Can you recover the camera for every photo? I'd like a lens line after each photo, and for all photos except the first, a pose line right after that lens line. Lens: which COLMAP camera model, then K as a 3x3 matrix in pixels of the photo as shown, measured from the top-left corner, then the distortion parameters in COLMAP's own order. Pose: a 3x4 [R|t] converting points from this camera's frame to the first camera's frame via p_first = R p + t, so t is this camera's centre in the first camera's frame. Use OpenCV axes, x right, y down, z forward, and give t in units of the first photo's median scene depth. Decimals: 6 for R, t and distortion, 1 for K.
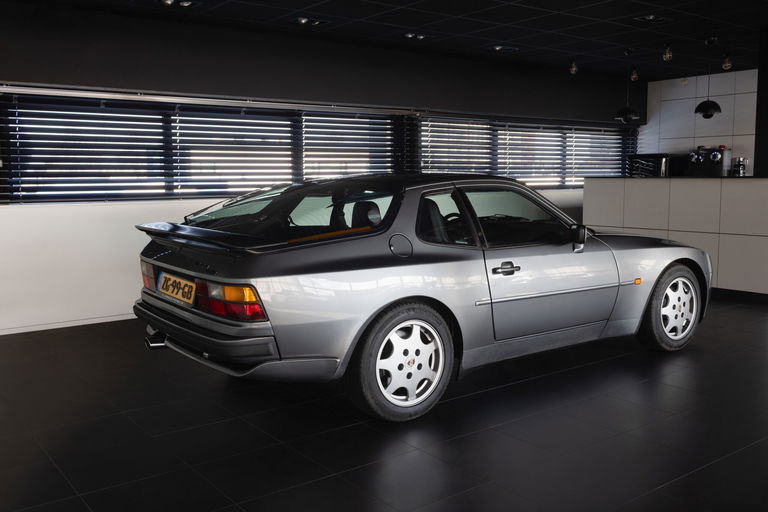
lens RADIAL K [[721.0, 0, 384.0], [0, 721.0, 256.0], [0, 0, 1]] dist [-0.008217, 0.009580]
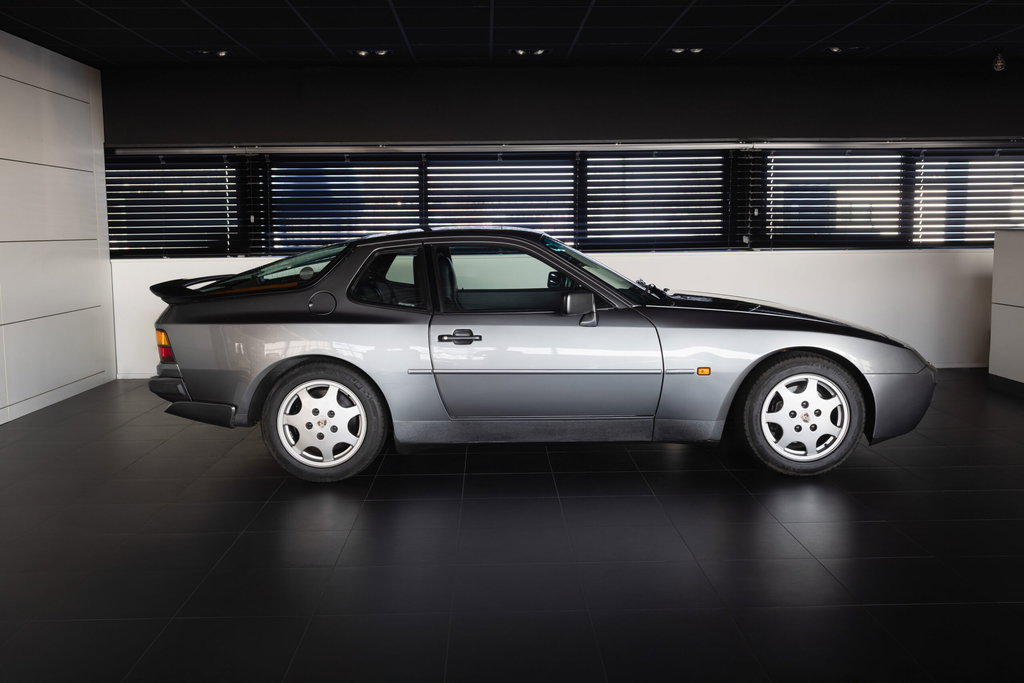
lens RADIAL K [[961.4, 0, 512.0], [0, 961.4, 341.5], [0, 0, 1]] dist [-0.008217, 0.009580]
pose [[0.810118, 0.065604, -0.582585, 0.794294], [-0.059791, 0.997783, 0.029217, -0.013352], [0.583211, 0.011164, 0.812244, 0.068175]]
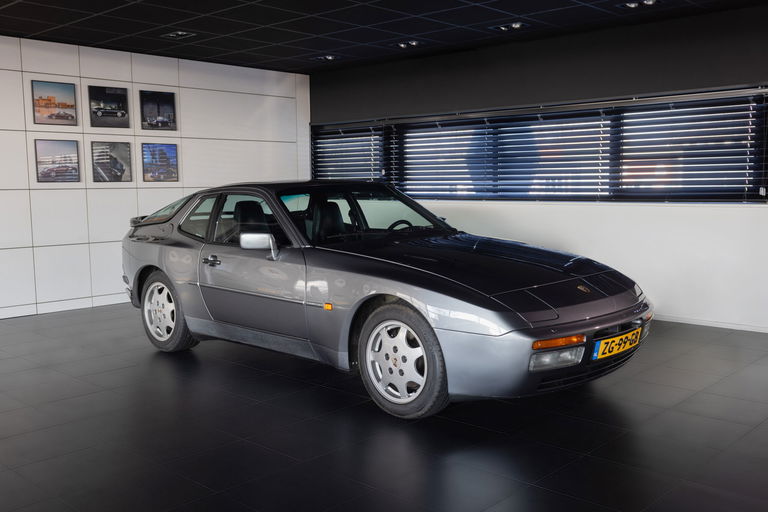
lens RADIAL K [[762.9, 0, 384.0], [0, 762.9, 256.0], [0, 0, 1]] dist [-0.020543, -0.018878]
pose [[0.163950, 0.097584, -0.981630, 1.286748], [-0.101037, 0.991523, 0.081693, -0.108176], [0.981281, 0.085787, 0.172420, 0.927505]]
